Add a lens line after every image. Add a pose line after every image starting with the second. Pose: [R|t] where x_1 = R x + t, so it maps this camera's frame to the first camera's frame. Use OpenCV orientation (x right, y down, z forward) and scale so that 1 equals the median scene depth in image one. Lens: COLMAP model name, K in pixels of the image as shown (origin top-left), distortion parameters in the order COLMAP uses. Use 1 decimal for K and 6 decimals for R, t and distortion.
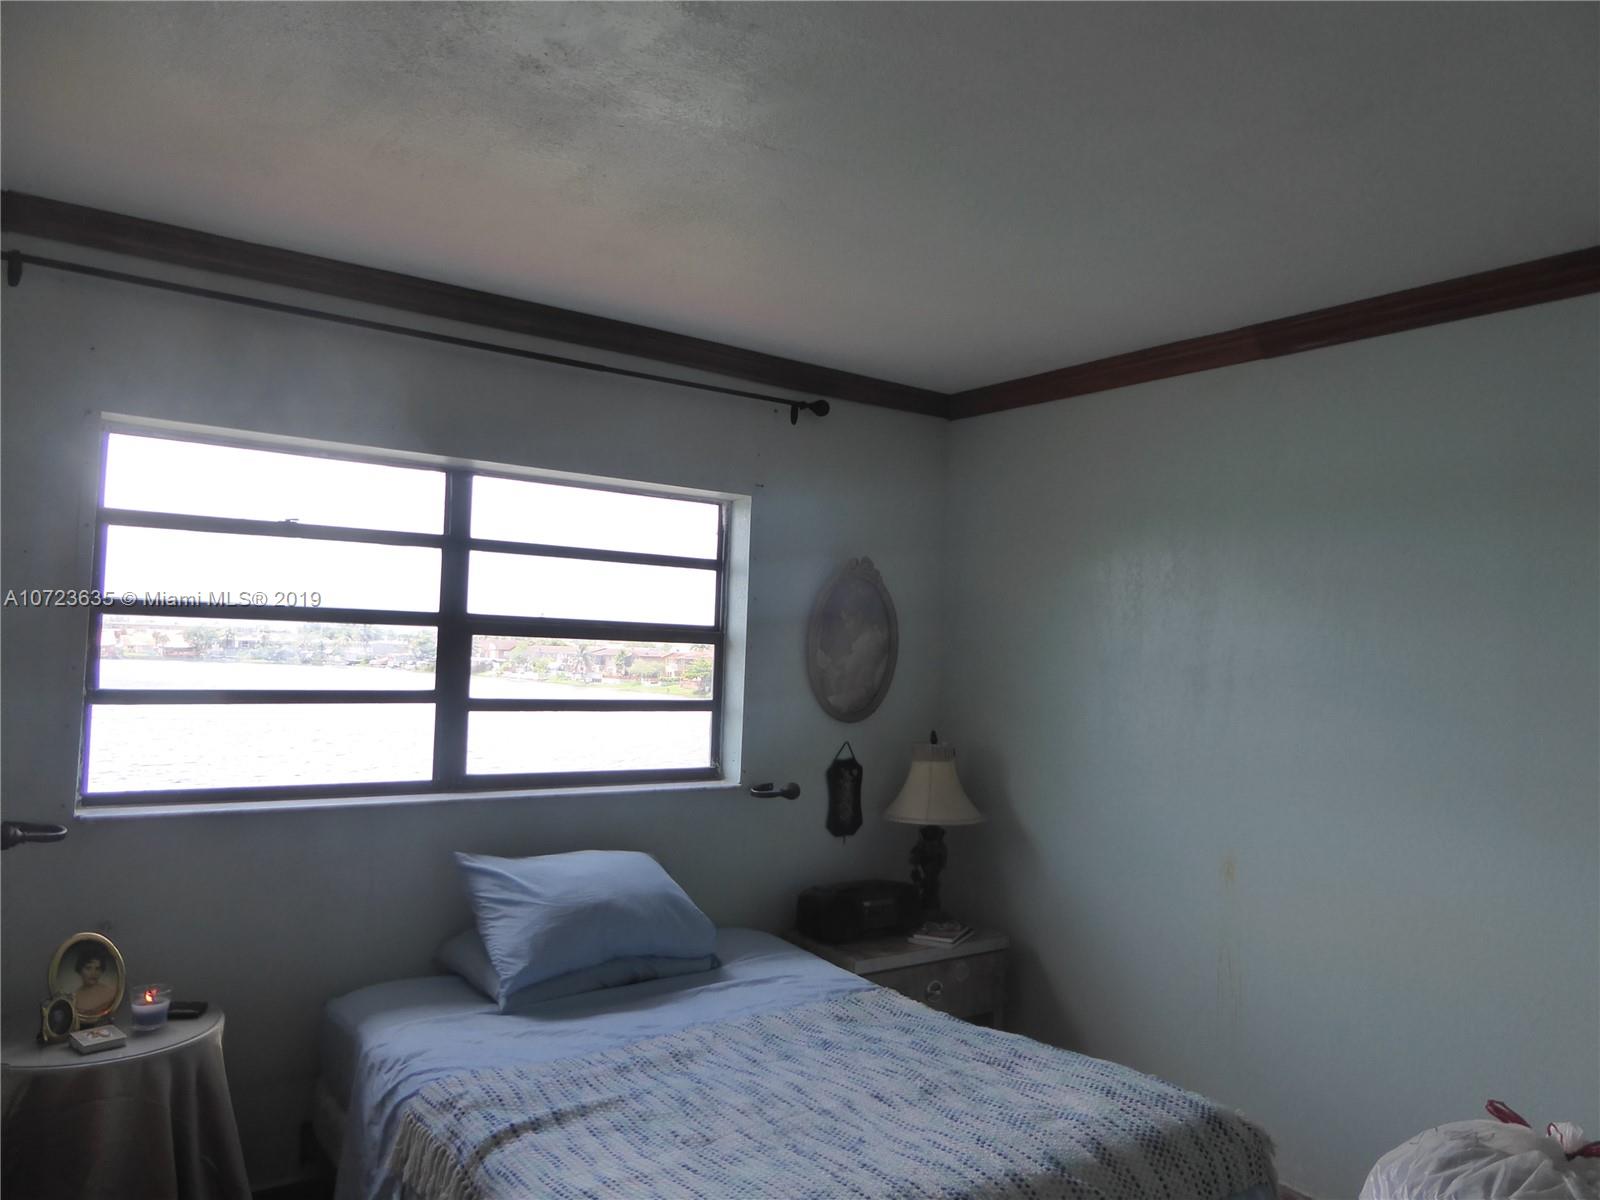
lens RADIAL K [[1189.2, 0, 797.1], [0, 1189.2, 596.8], [0, 0, 1]] dist [-0.011108, 0.003505]
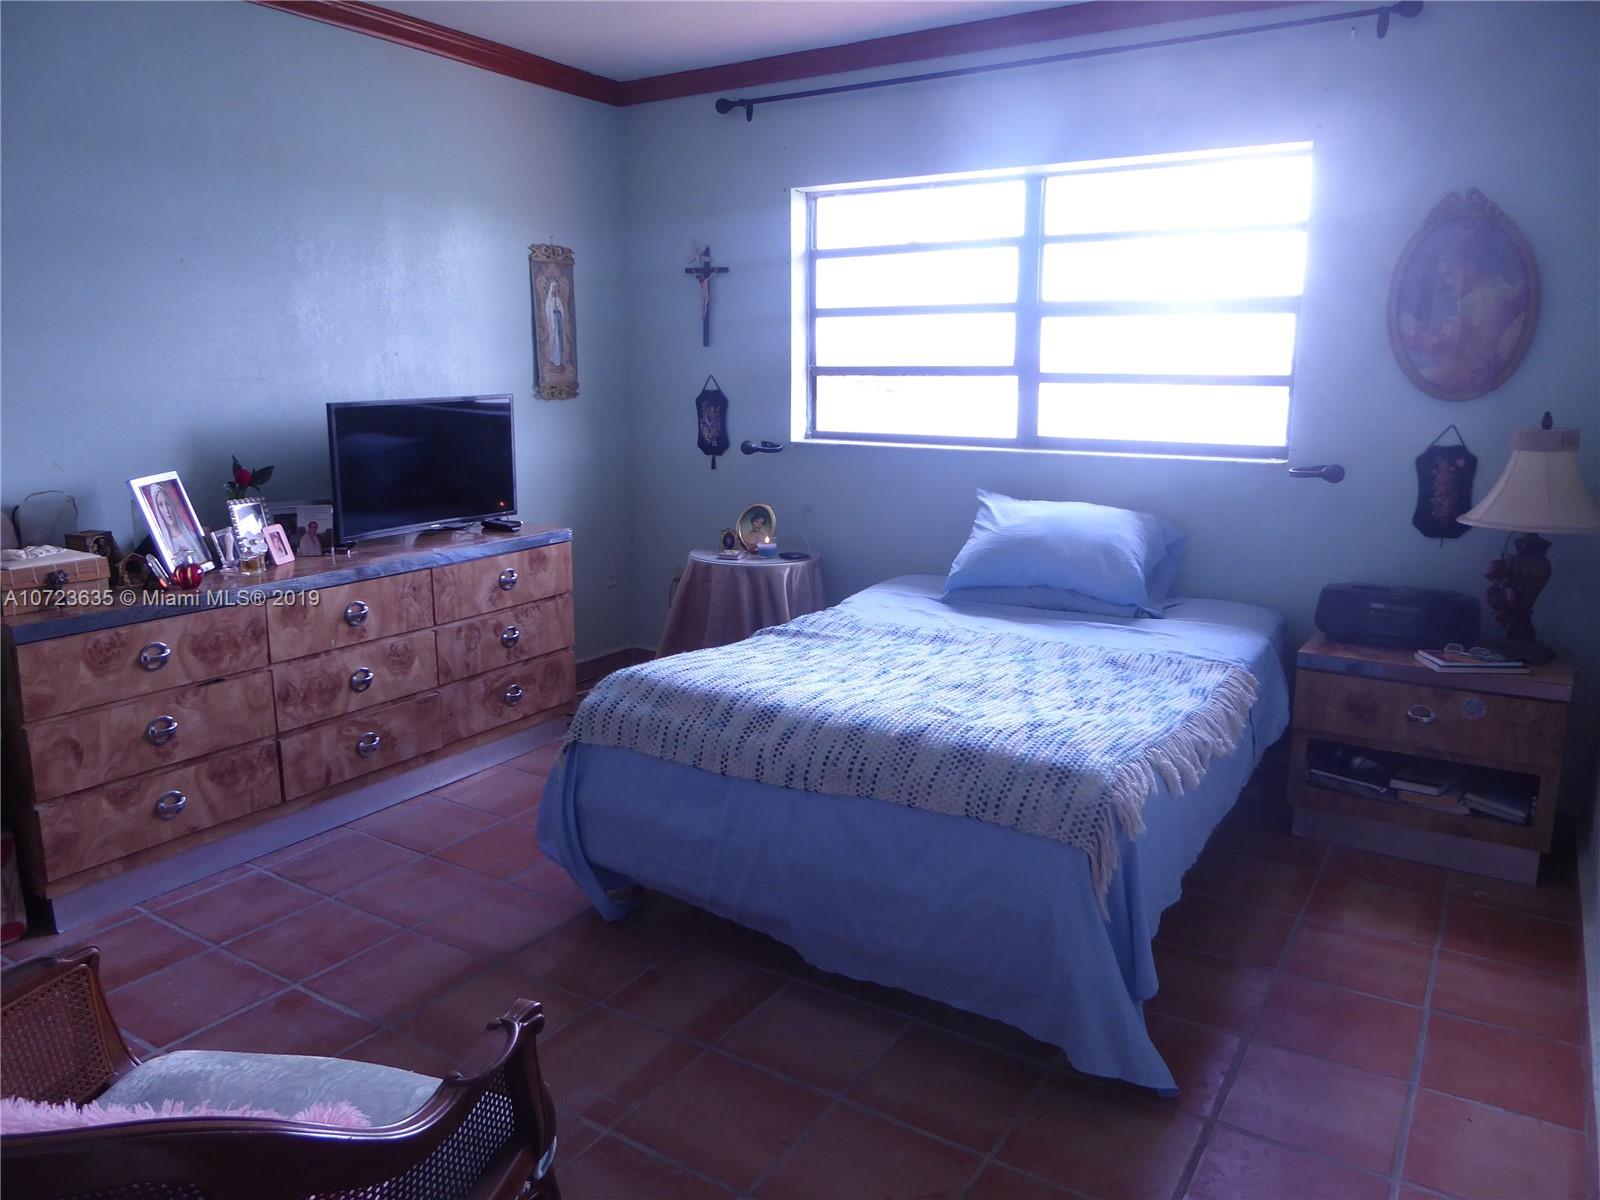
lens RADIAL K [[1189.2, 0, 799.8], [0, 1189.2, 605.8], [0, 0, 1]] dist [-0.011108, 0.003505]
pose [[0.327442, 0.153747, -0.932279, 0.815534], [0.047150, 0.982785, 0.178637, 0.092528], [0.943694, -0.102451, 0.314555, 0.363794]]
